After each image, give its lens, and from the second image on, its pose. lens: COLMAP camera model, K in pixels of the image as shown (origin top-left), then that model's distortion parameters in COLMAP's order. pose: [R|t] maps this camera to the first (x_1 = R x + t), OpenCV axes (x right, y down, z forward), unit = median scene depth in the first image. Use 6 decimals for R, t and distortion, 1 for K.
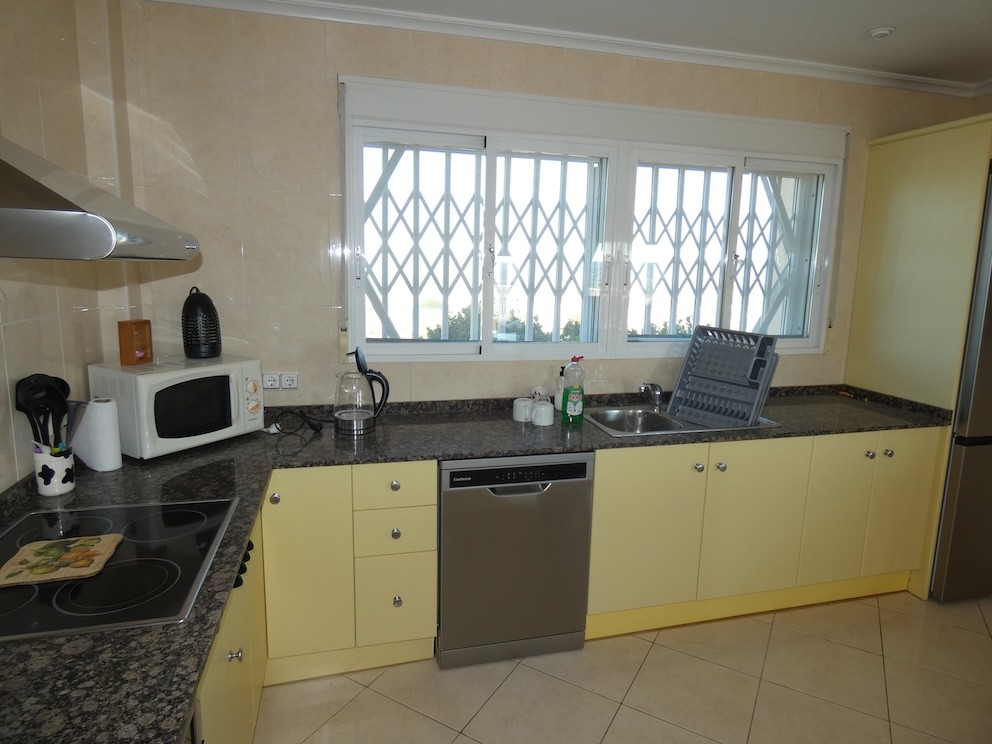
lens RADIAL K [[593.3, 0, 497.9], [0, 593.3, 364.0], [0, 0, 1]] dist [-0.003290, -0.000625]
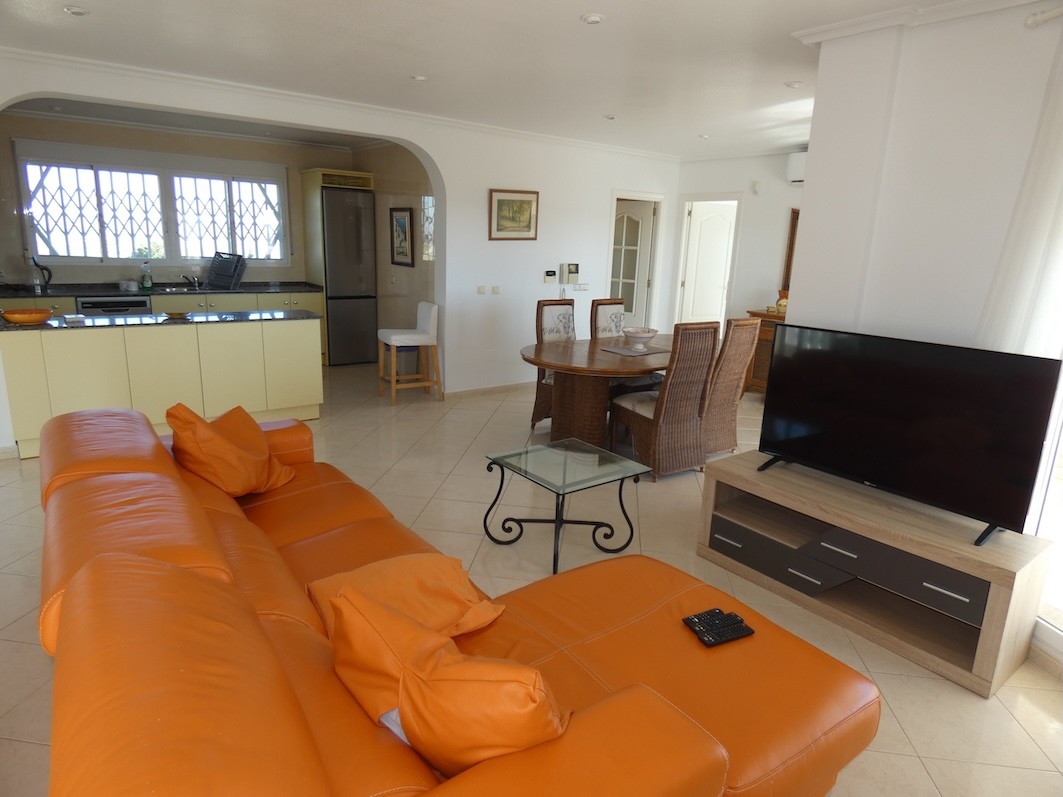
lens RADIAL K [[630.1, 0, 527.9], [0, 630.1, 401.1], [0, 0, 1]] dist [-0.004447, -0.002702]
pose [[0.926262, -0.076776, 0.368978, 0.539852], [0.047857, 0.995066, 0.086914, 0.372478], [-0.373830, -0.062847, 0.925365, -1.812354]]
